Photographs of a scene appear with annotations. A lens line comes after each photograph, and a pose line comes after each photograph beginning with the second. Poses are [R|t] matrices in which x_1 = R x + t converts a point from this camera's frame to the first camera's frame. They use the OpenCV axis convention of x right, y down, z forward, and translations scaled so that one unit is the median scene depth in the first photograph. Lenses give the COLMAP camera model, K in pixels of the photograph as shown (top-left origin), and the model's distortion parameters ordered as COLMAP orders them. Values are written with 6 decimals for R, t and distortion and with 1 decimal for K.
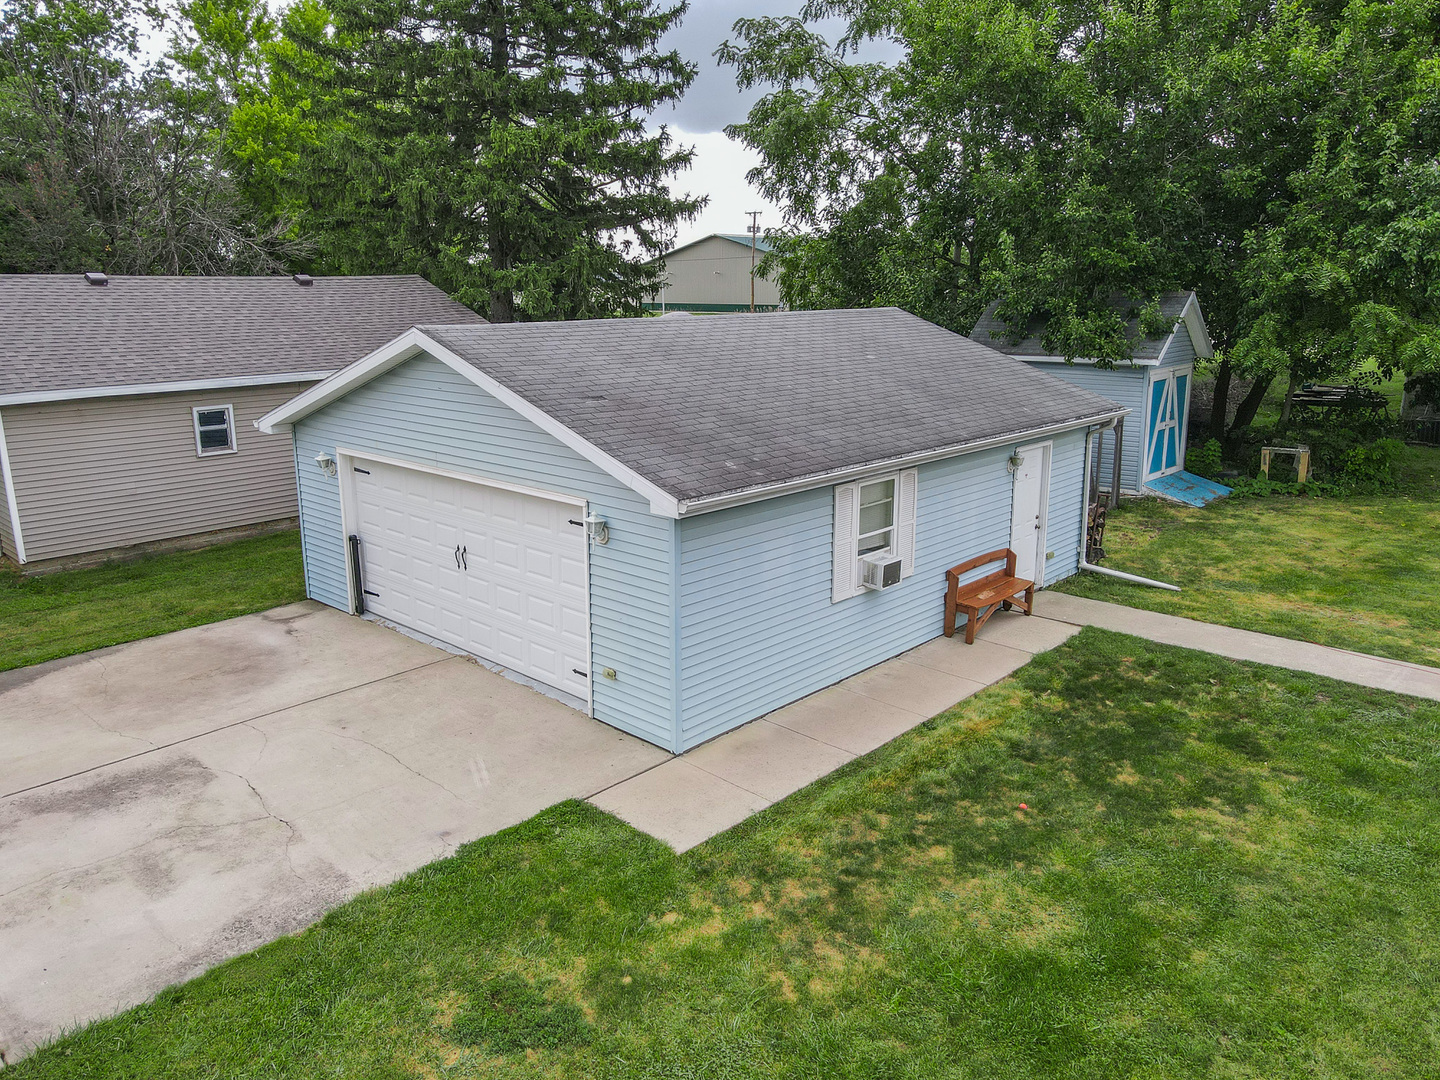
lens RADIAL K [[1060.5, 0, 717.6], [0, 1060.5, 530.9], [0, 0, 1]] dist [0.002639, 0.023037]
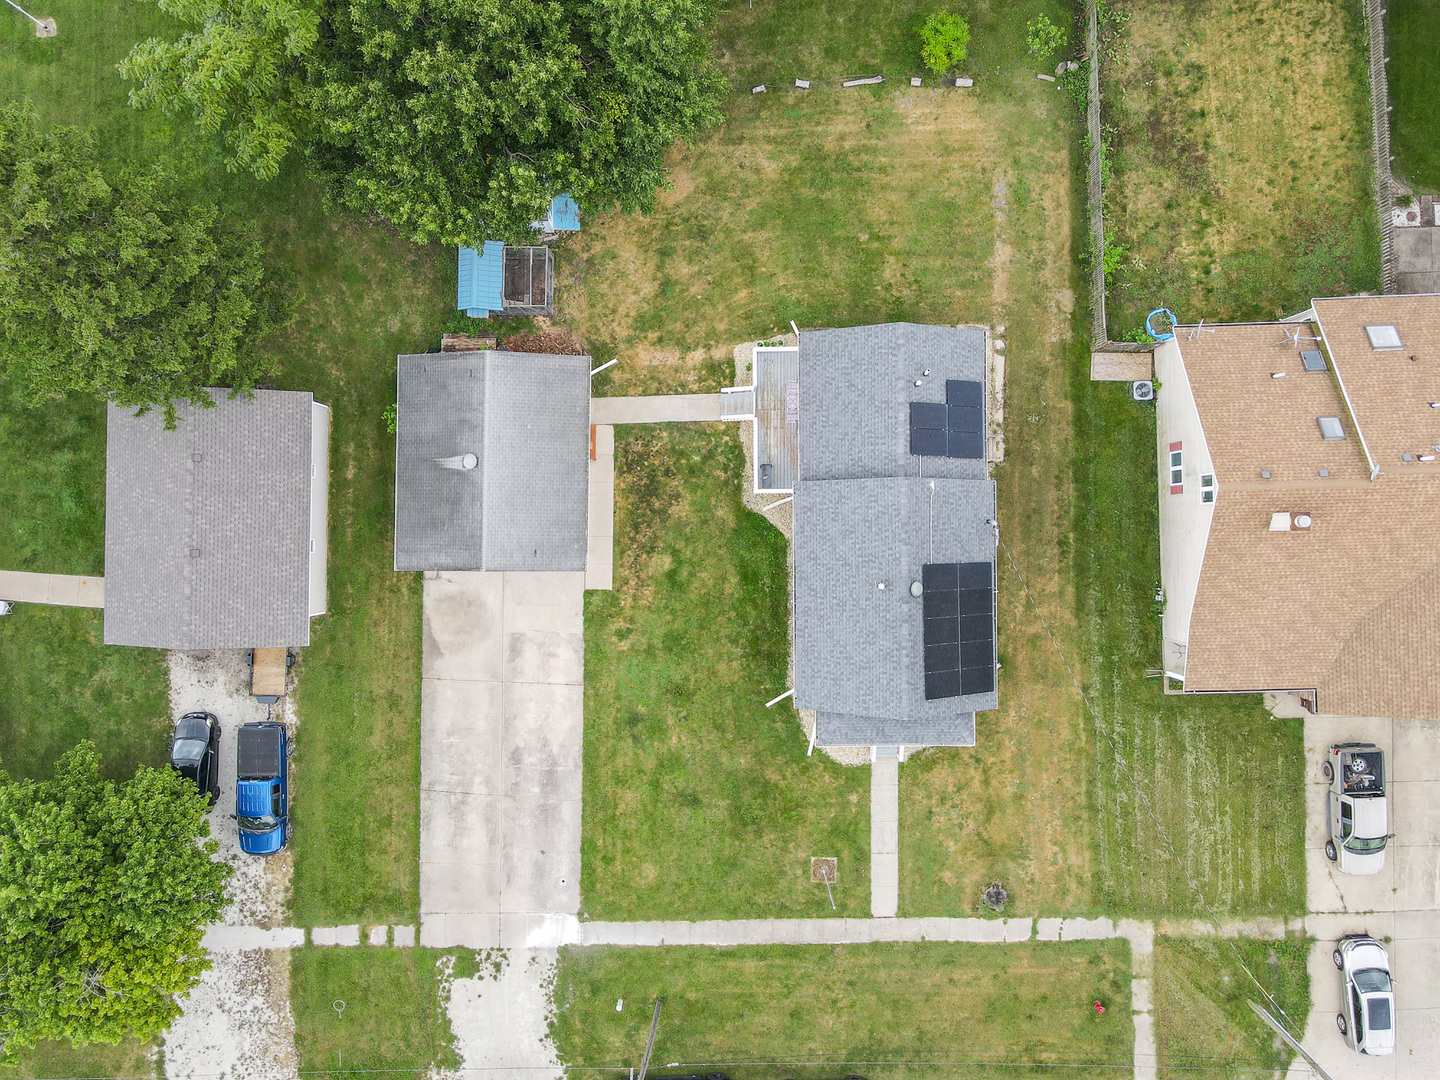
lens RADIAL K [[996.4, 0, 720.0], [0, 996.4, 540.0], [0, 0, 1]] dist [0.023474, -0.006194]
pose [[0.738049, -0.674742, -0.002514, 0.193362], [0.172305, 0.184867, 0.967541, -1.587806], [-0.652376, -0.714526, 0.252702, -0.177056]]
